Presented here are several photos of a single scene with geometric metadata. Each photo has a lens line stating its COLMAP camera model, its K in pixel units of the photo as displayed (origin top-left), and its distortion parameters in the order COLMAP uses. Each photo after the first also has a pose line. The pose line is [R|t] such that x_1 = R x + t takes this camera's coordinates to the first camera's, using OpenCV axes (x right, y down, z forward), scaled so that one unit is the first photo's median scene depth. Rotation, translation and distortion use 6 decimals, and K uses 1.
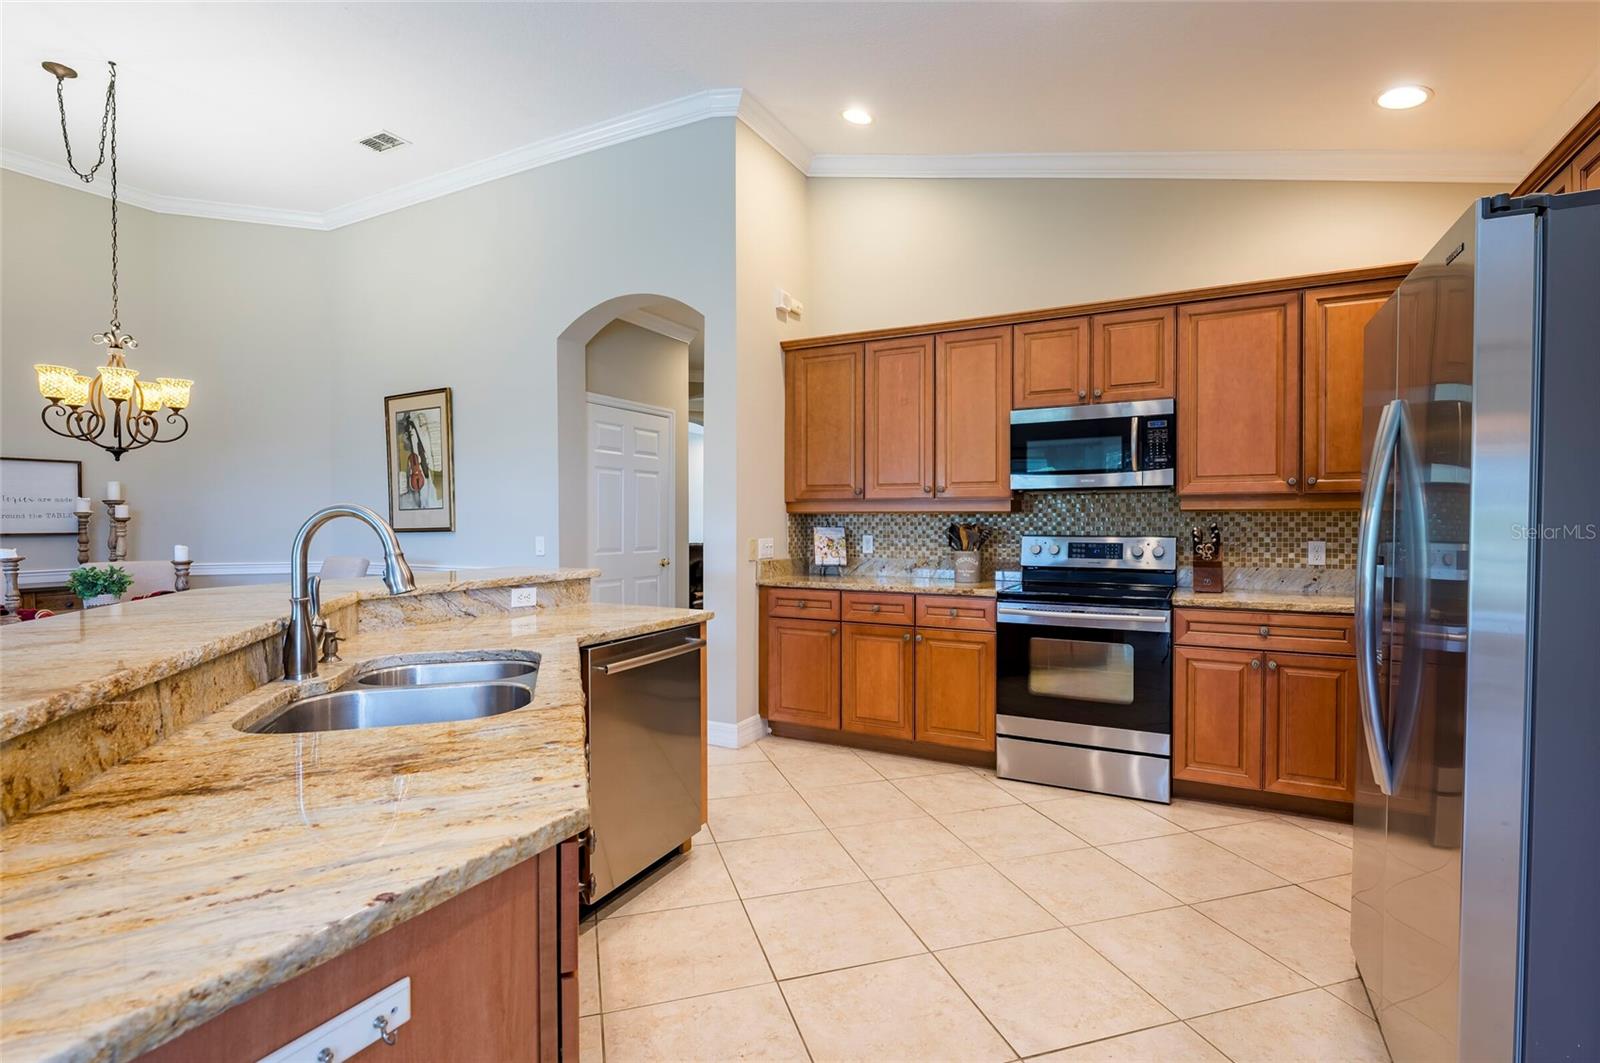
lens RADIAL K [[745.1, 0, 800.0], [0, 745.1, 531.5], [0, 0, 1]] dist [-0.003144, -0.000415]
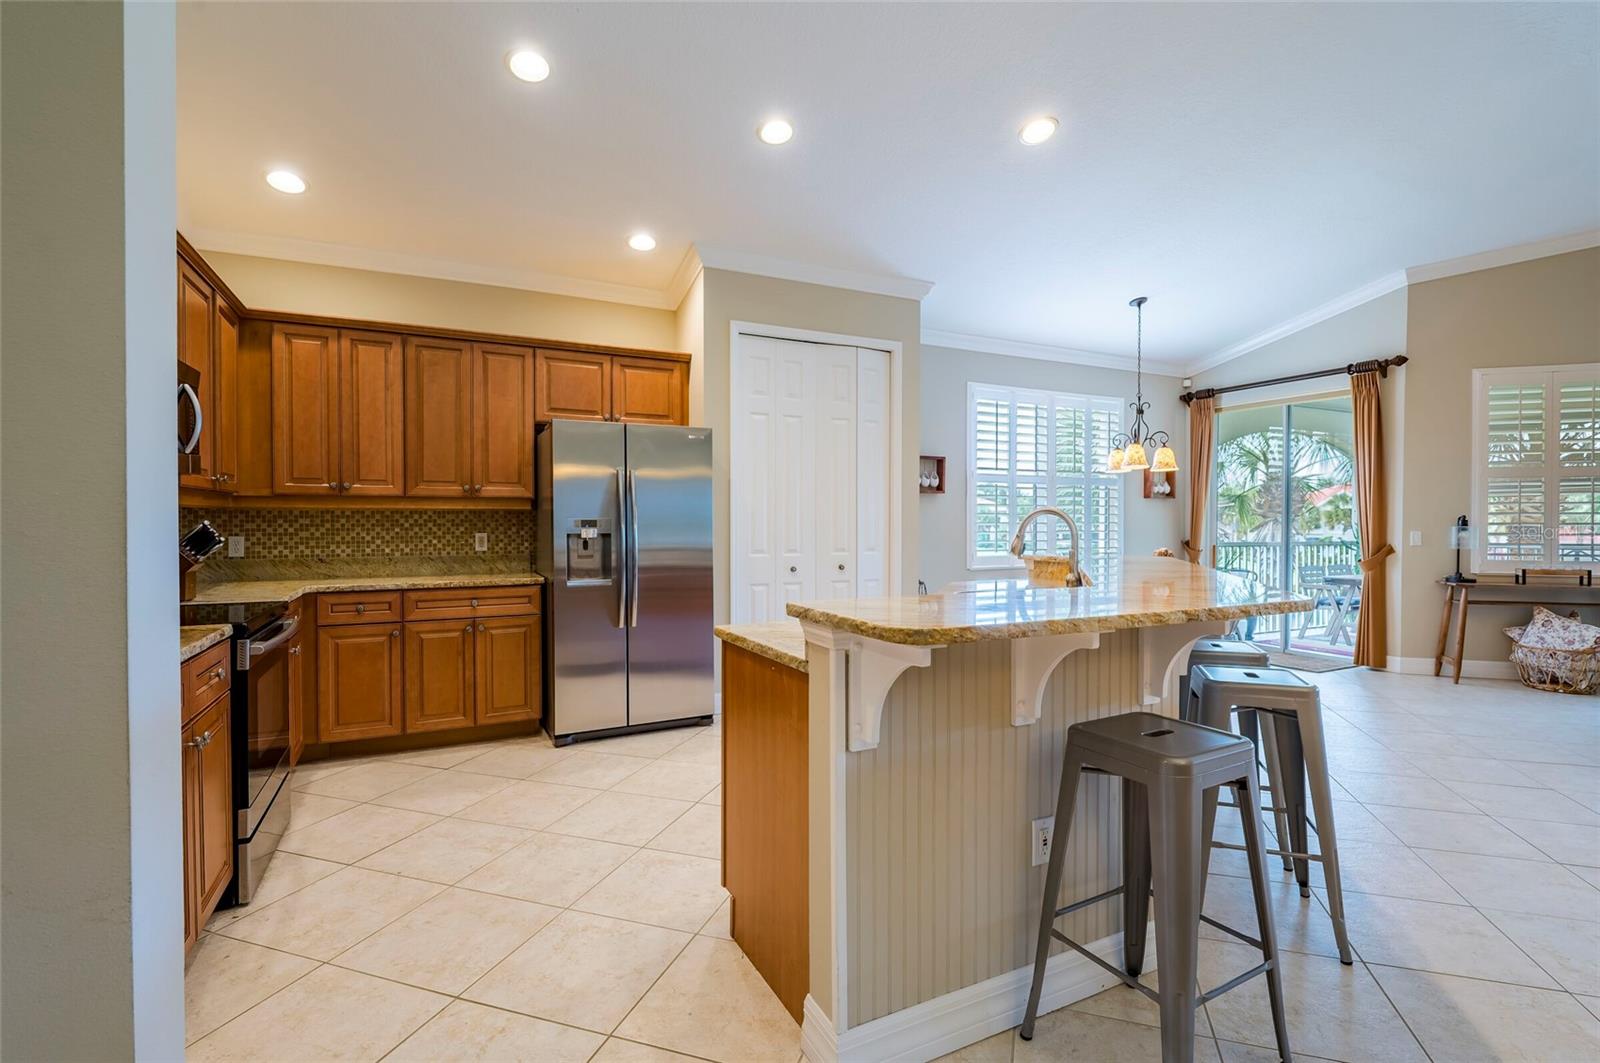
lens RADIAL K [[740.3, 0, 800.0], [0, 740.3, 531.5], [0, 0, 1]] dist [0.000520, 0.000054]
pose [[-0.813493, -0.009673, 0.581494, -0.487721], [0.008097, 0.999576, 0.027955, -0.015103], [-0.581518, 0.027450, -0.813070, 1.177116]]
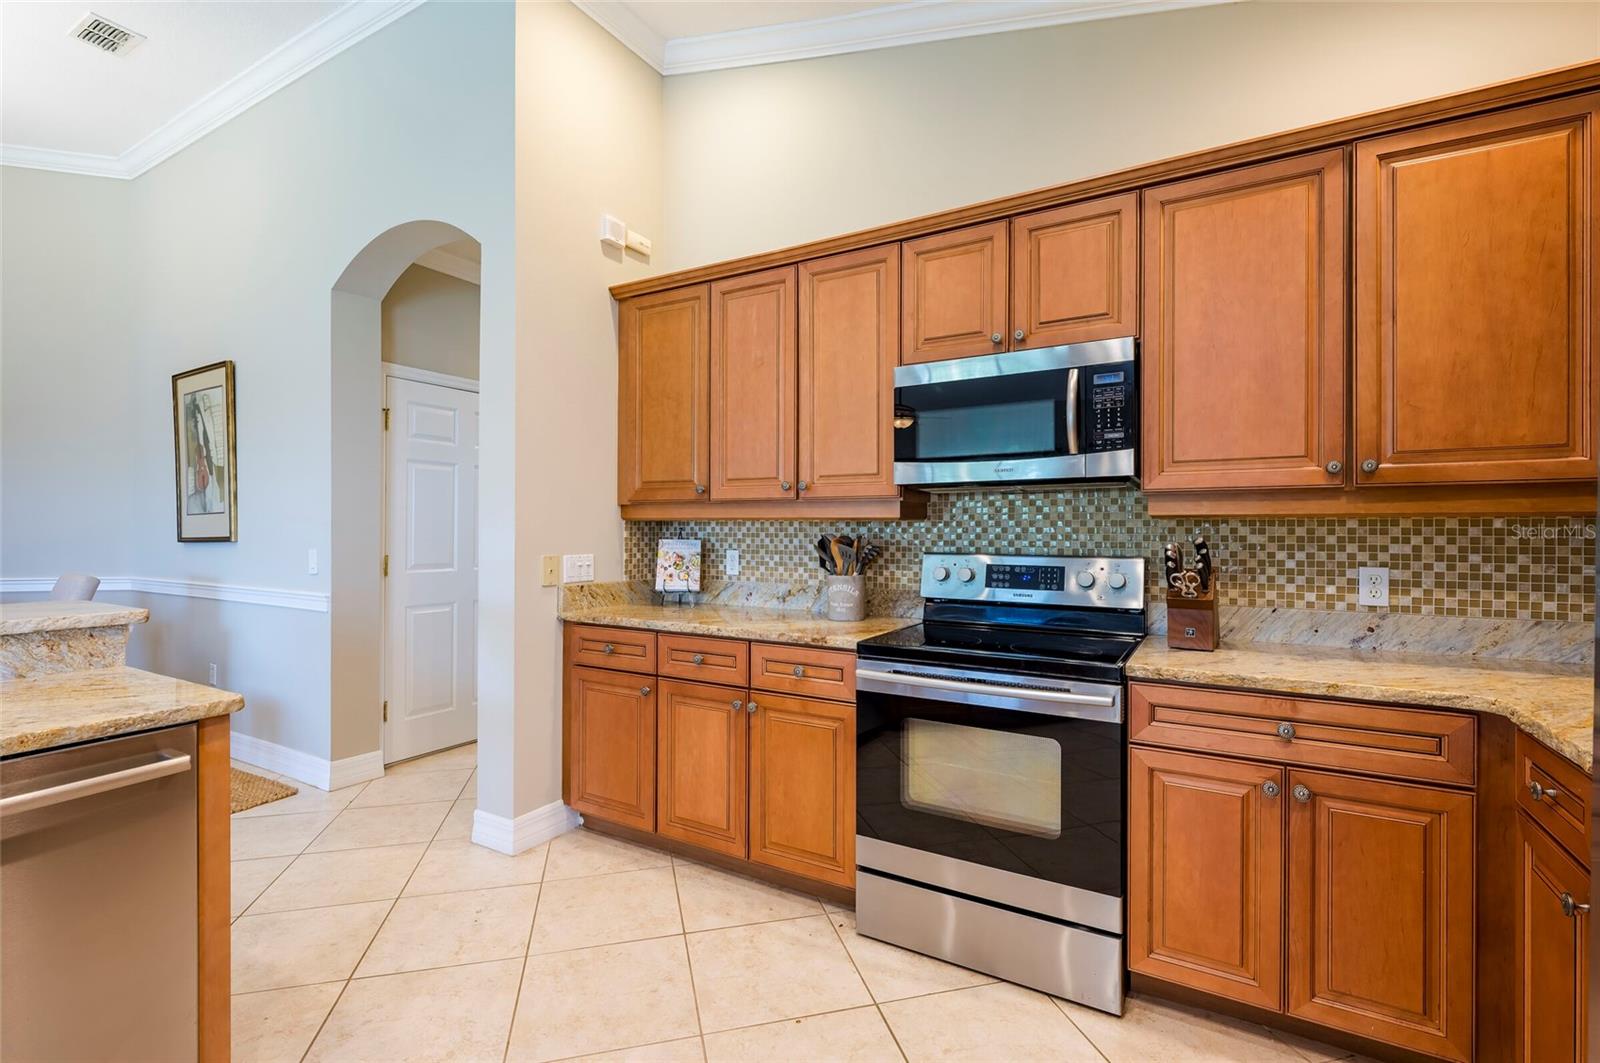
lens RADIAL K [[711.9, 0, 800.0], [0, 711.9, 531.5], [0, 0, 1]] dist [0.002108, 0.000336]
pose [[0.999159, 0.004325, -0.040778, 0.227404], [-0.004820, 0.999916, -0.012064, -0.006661], [0.040723, 0.012251, 0.999095, 0.363722]]
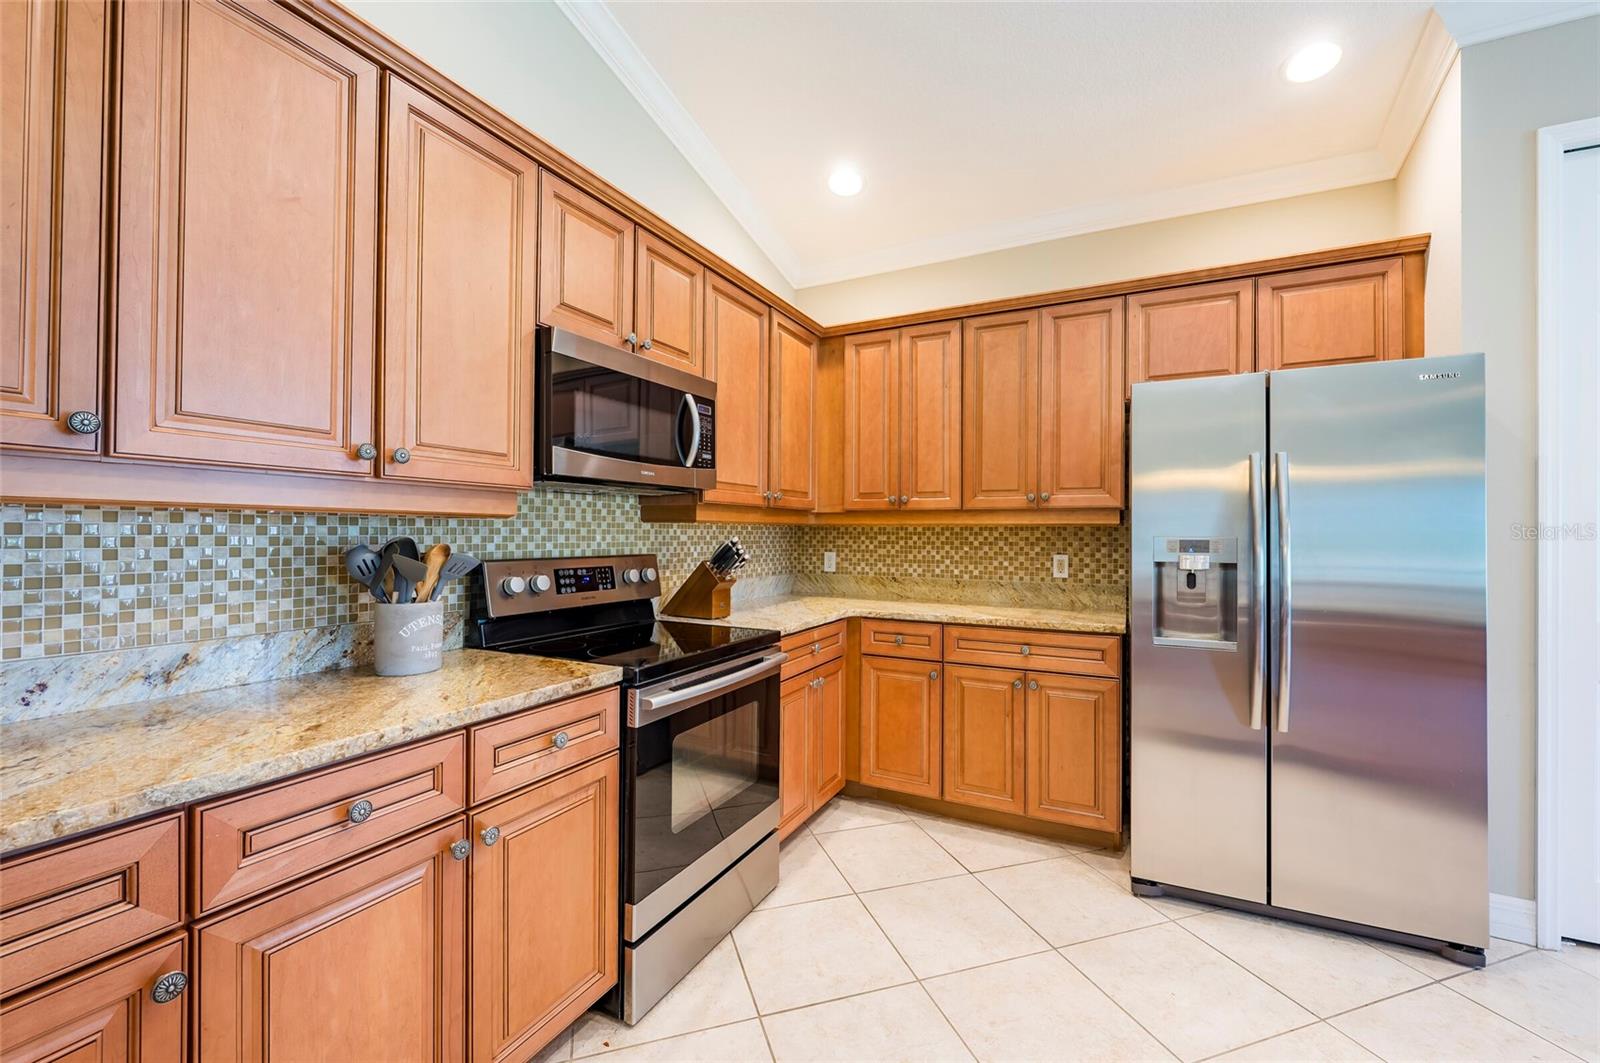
lens RADIAL K [[653.5, 0, 800.0], [0, 653.5, 531.5], [0, 0, 1]] dist [-0.002546, -0.000592]
pose [[-0.020923, 0.002802, 0.999777, -0.185160], [0.008850, 0.999957, -0.002617, -0.013586], [-0.999742, 0.008794, -0.020947, 0.844150]]
